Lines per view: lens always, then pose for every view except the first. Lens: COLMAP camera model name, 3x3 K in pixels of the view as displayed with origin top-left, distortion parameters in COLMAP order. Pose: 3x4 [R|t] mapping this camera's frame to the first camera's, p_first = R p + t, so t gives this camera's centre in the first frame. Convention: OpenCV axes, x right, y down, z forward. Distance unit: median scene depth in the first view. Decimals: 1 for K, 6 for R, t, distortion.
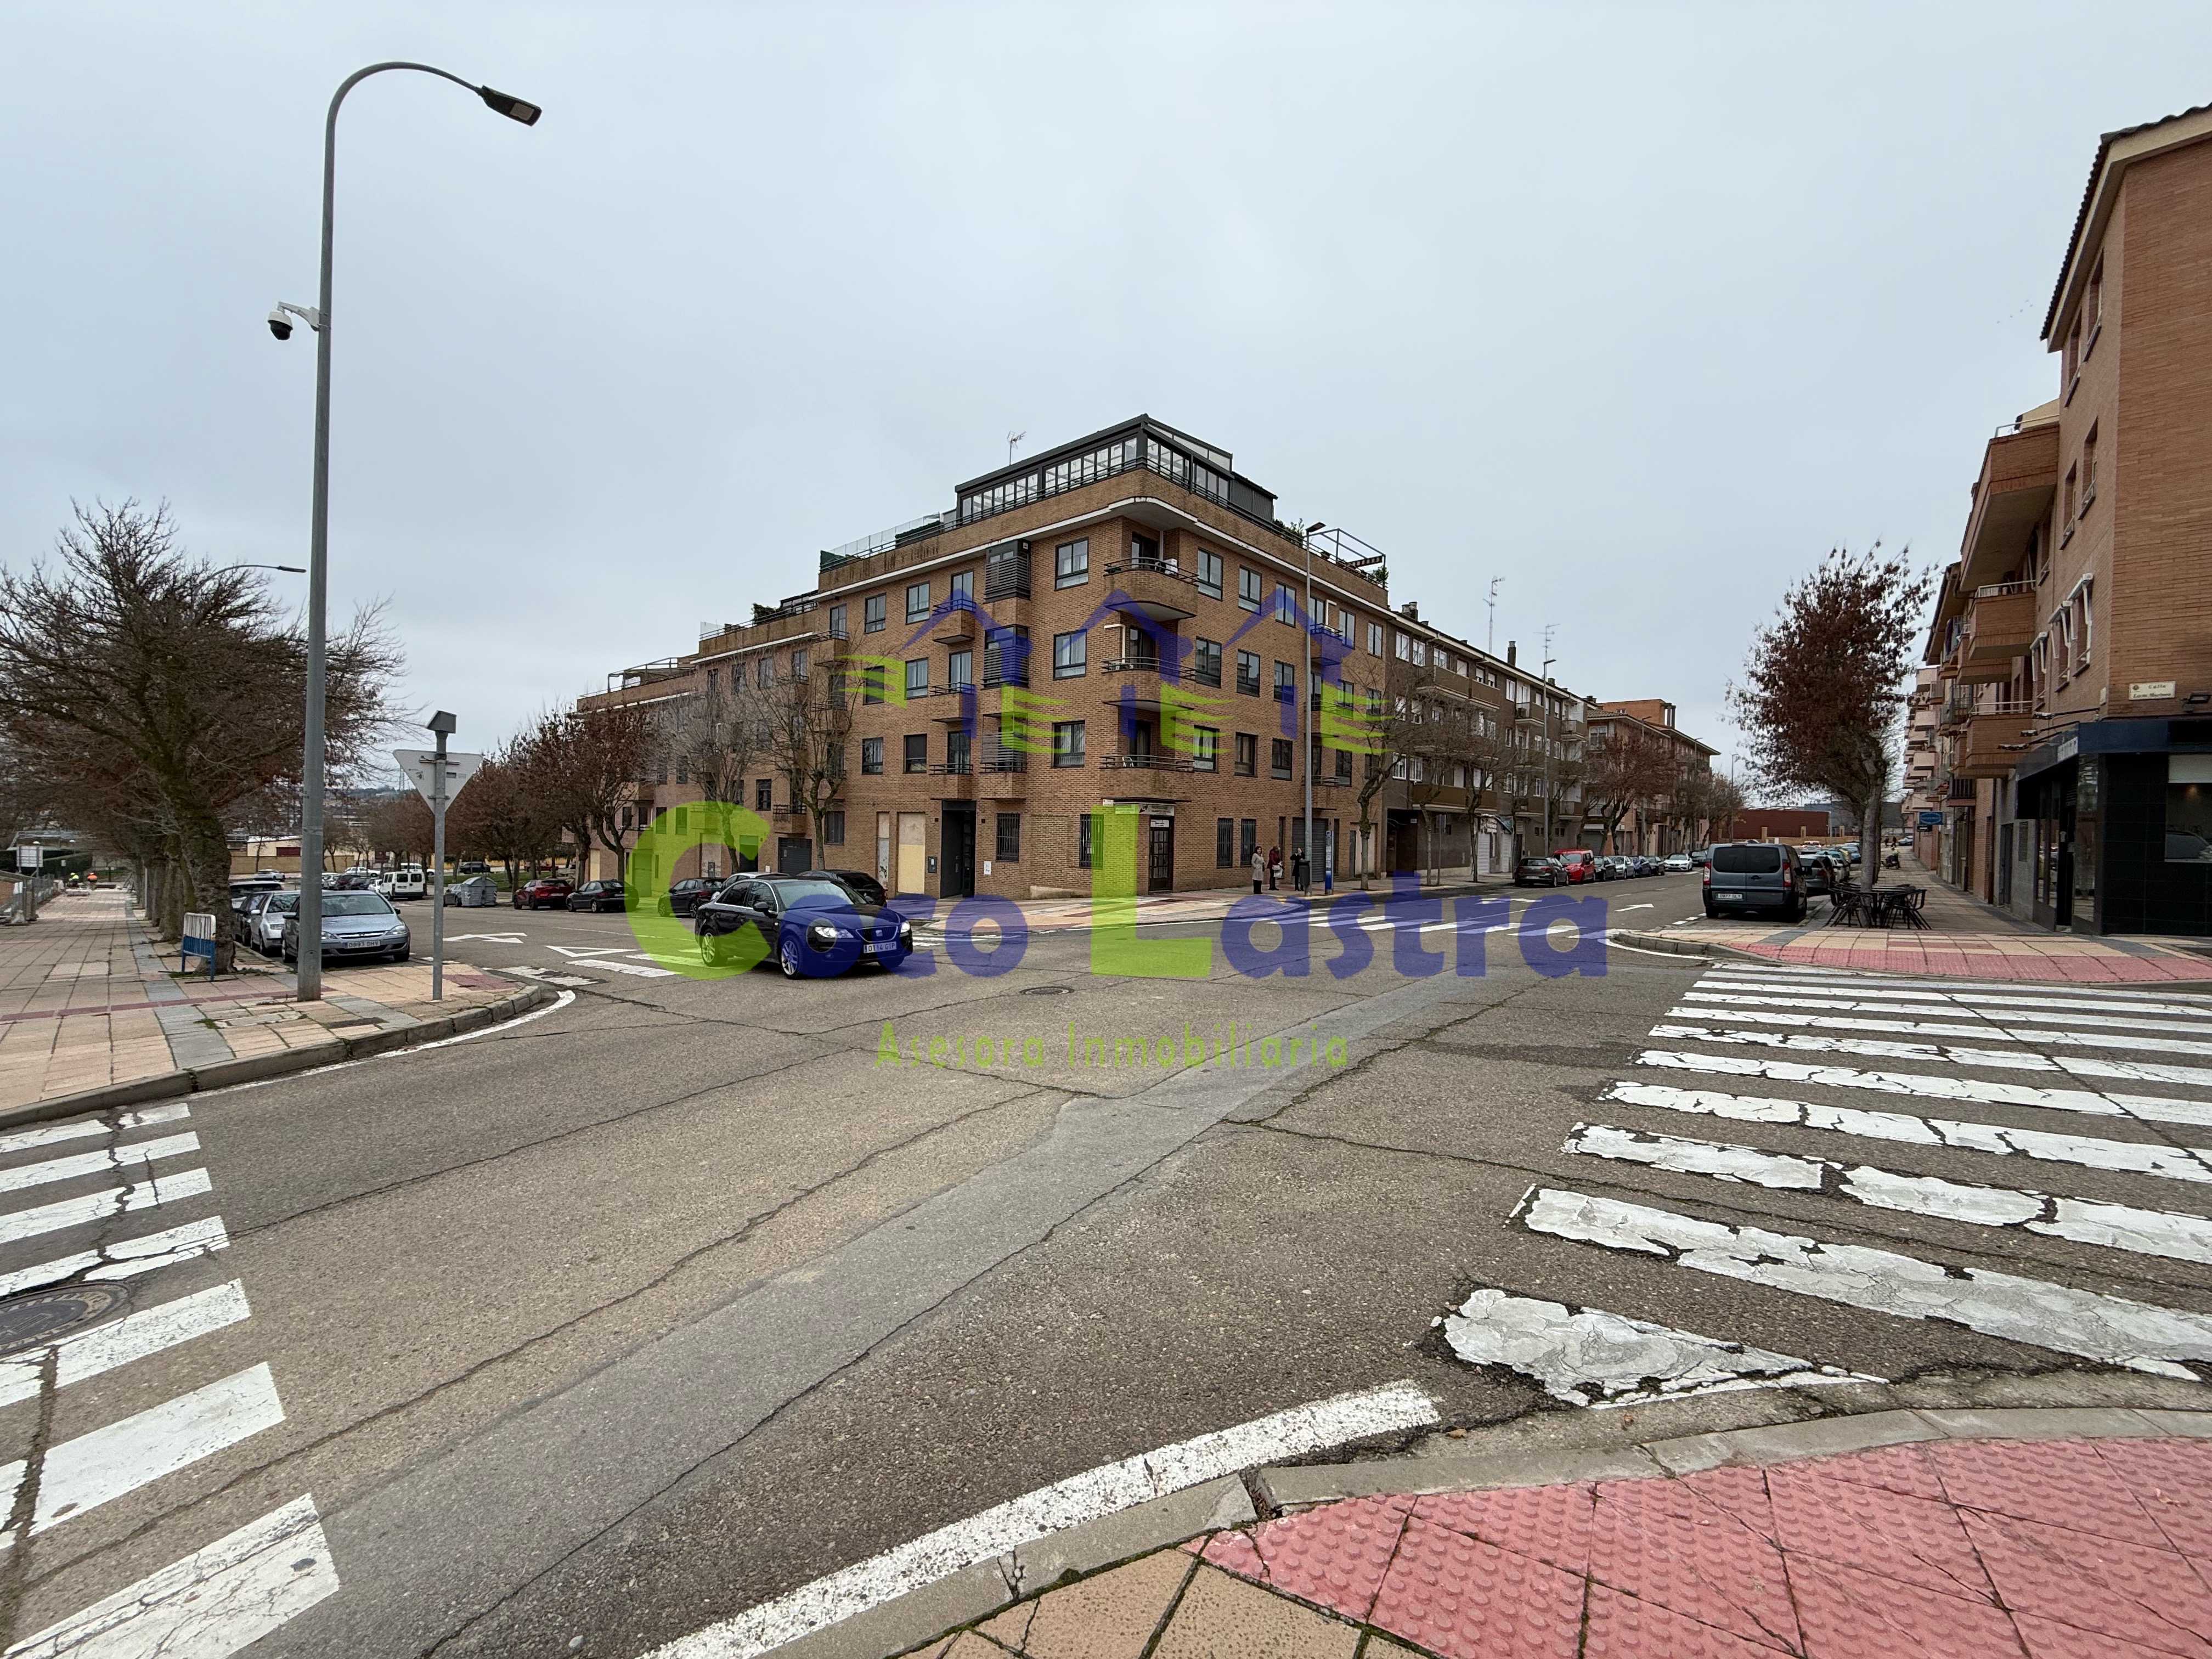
lens RADIAL K [[878.1, 0, 1096.3], [0, 878.1, 832.3], [0, 0, 1]] dist [-0.000112, -0.000458]
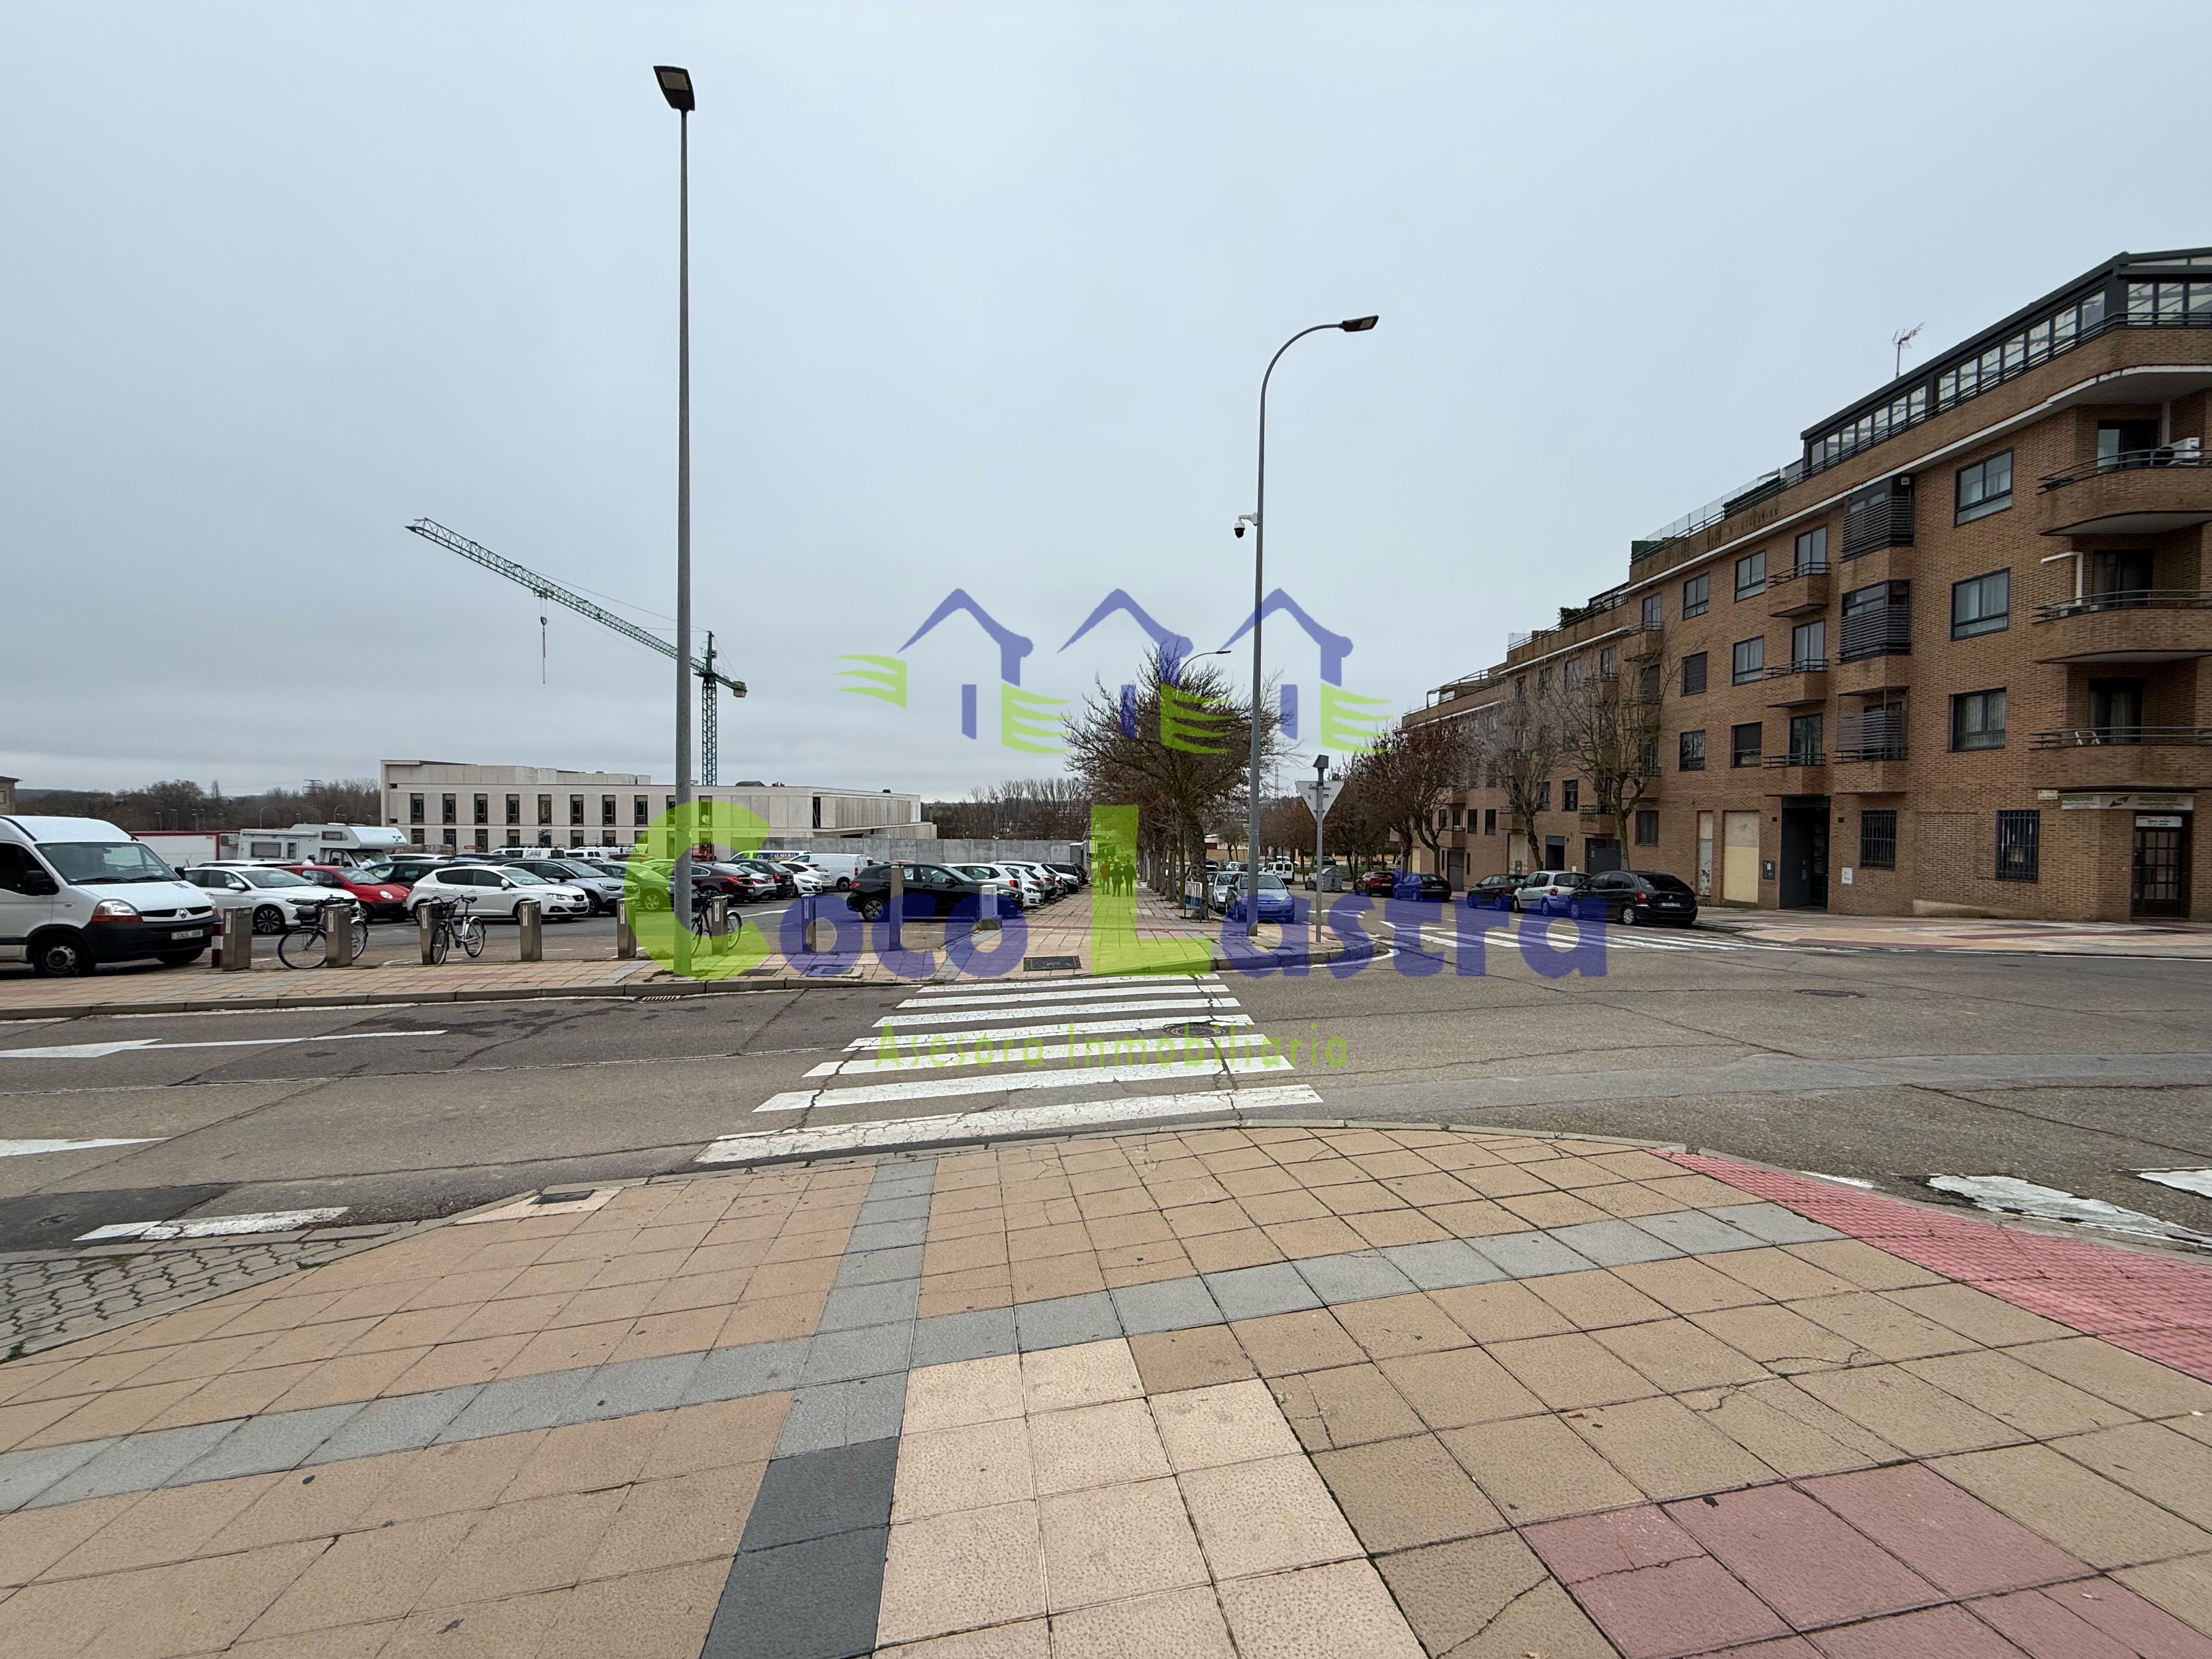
lens RADIAL K [[878.1, 0, 1096.3], [0, 878.1, 832.3], [0, 0, 1]] dist [-0.000112, -0.000458]
pose [[0.645542, 0.001609, -0.763723, 0.057001], [-0.001422, 0.999999, 0.000905, -0.000934], [0.763724, 0.000502, 0.645543, -0.095615]]
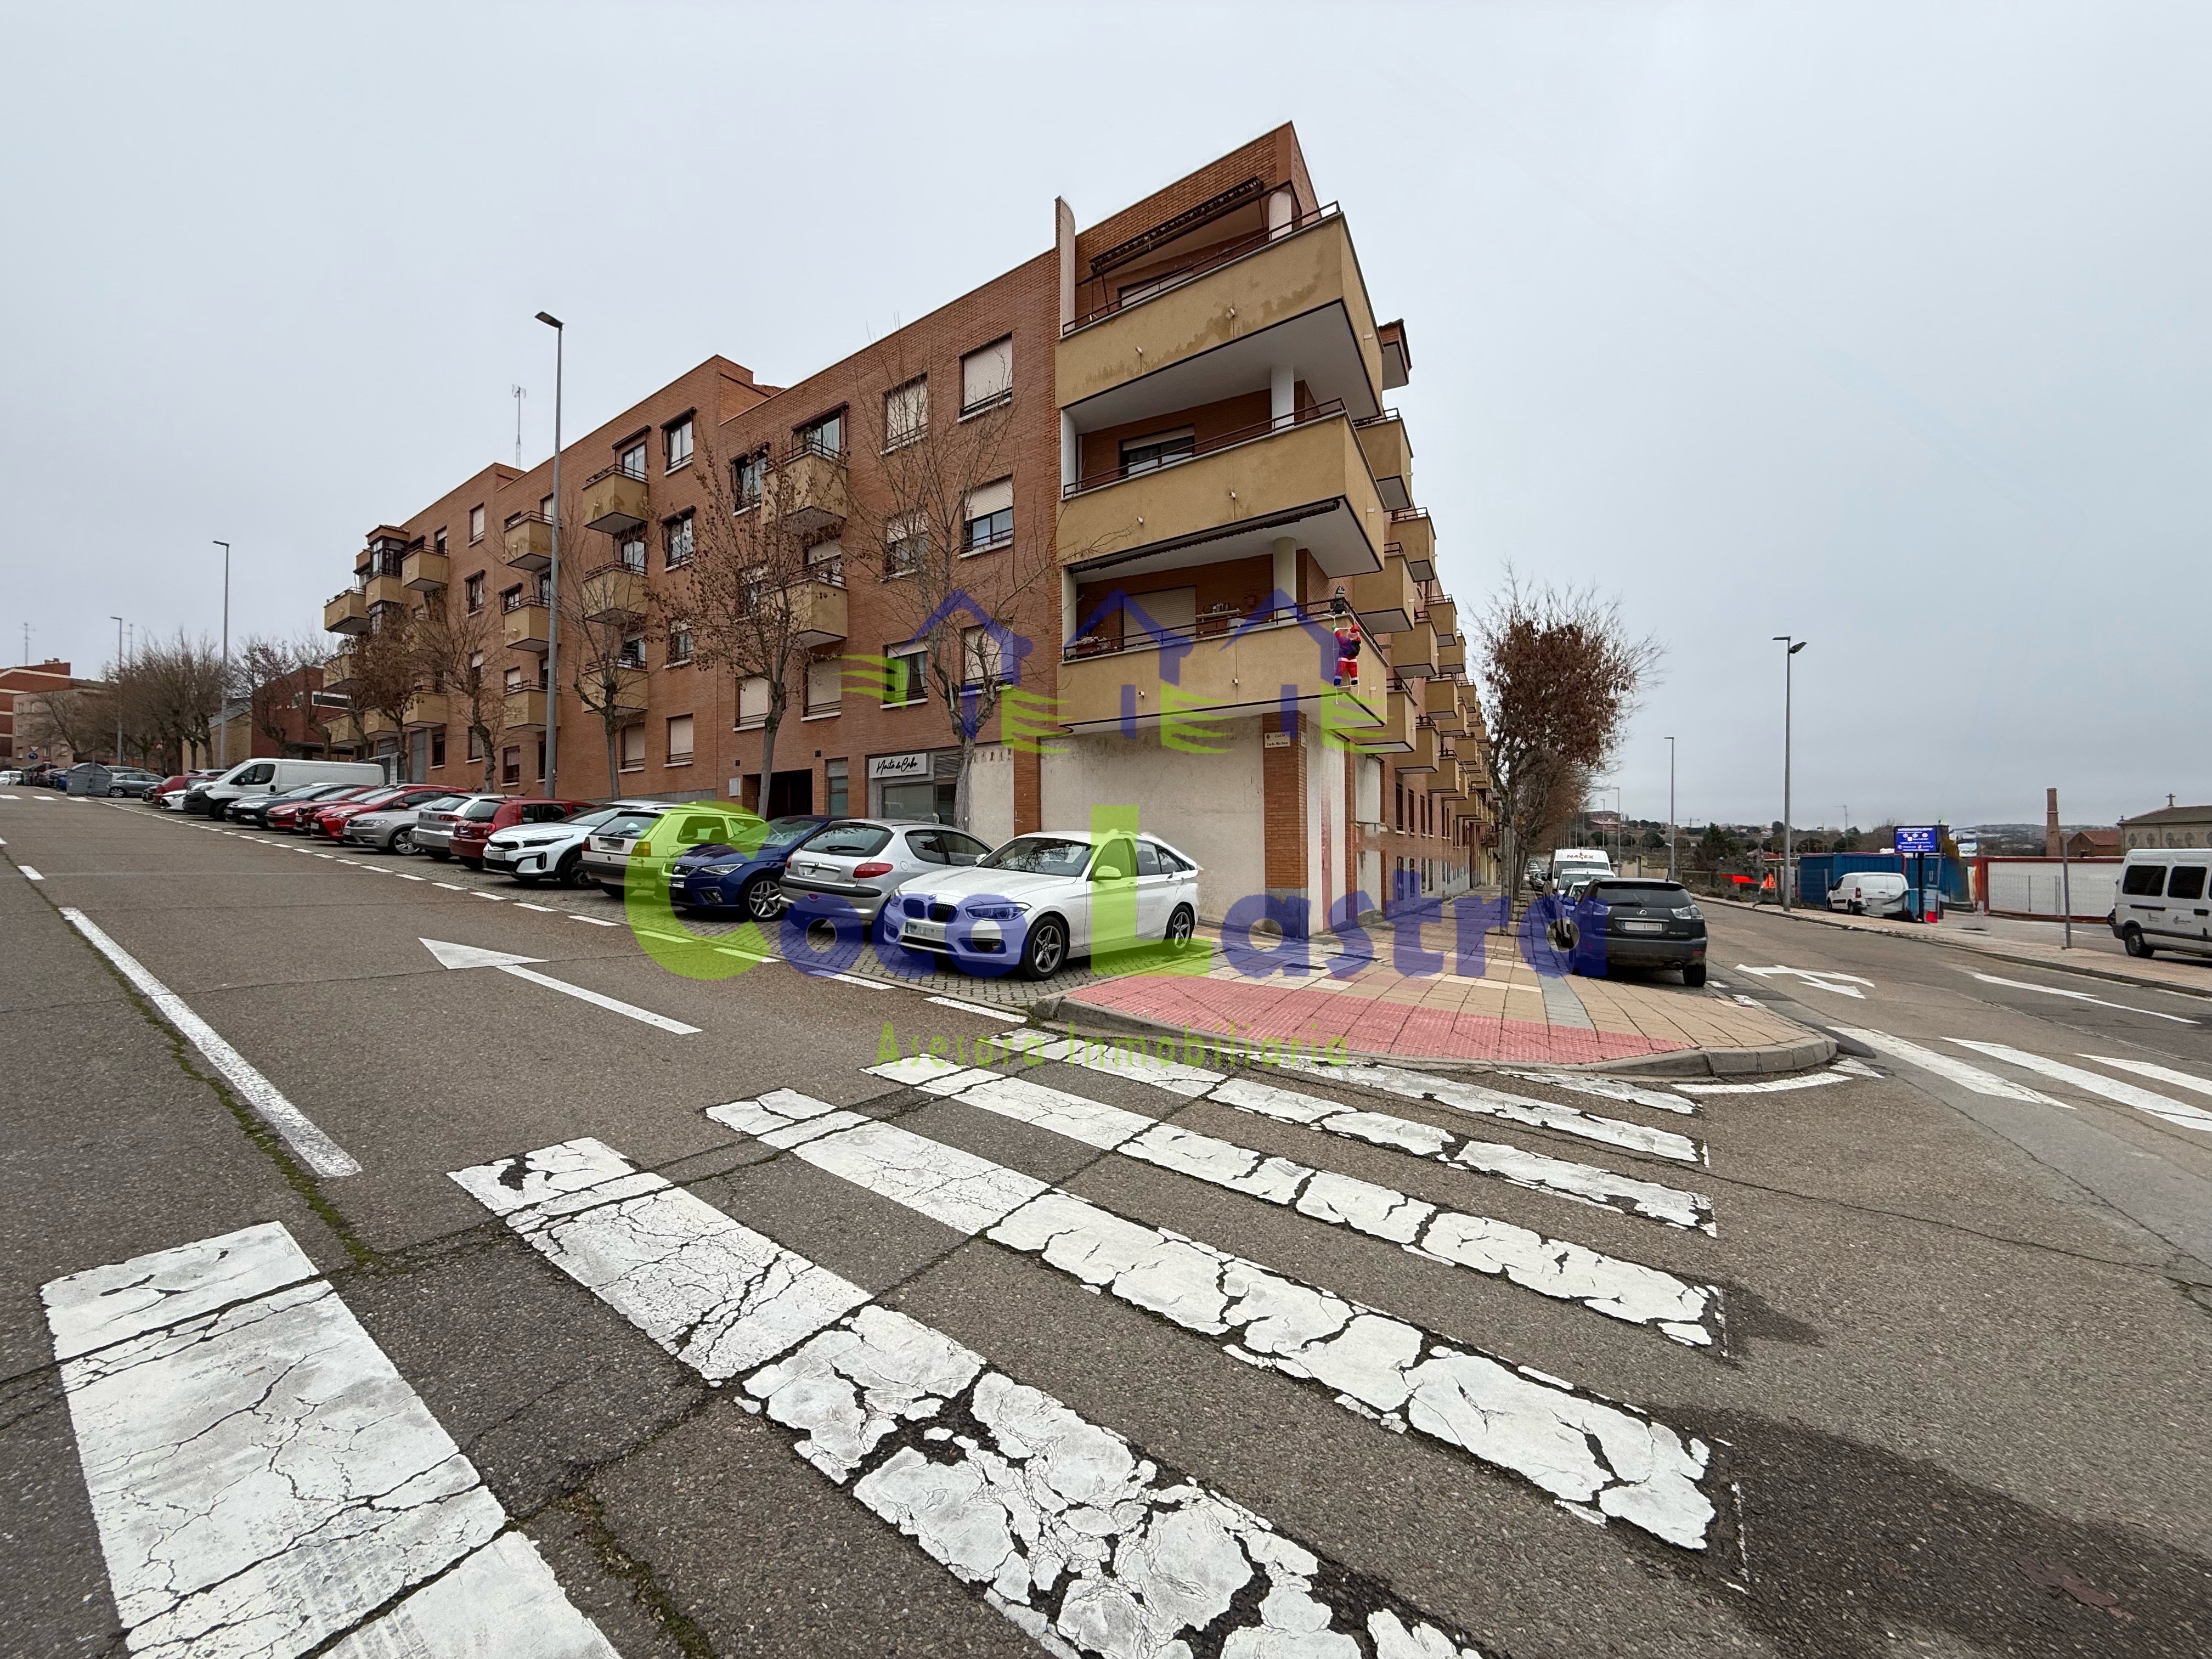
lens RADIAL K [[878.1, 0, 1096.3], [0, 878.1, 832.3], [0, 0, 1]] dist [-0.000112, -0.000458]
pose [[-0.995343, -0.016457, -0.094982, 0.176828], [-0.015272, 0.999796, -0.013190, 0.001224], [0.095180, -0.011678, -0.995392, 0.261220]]
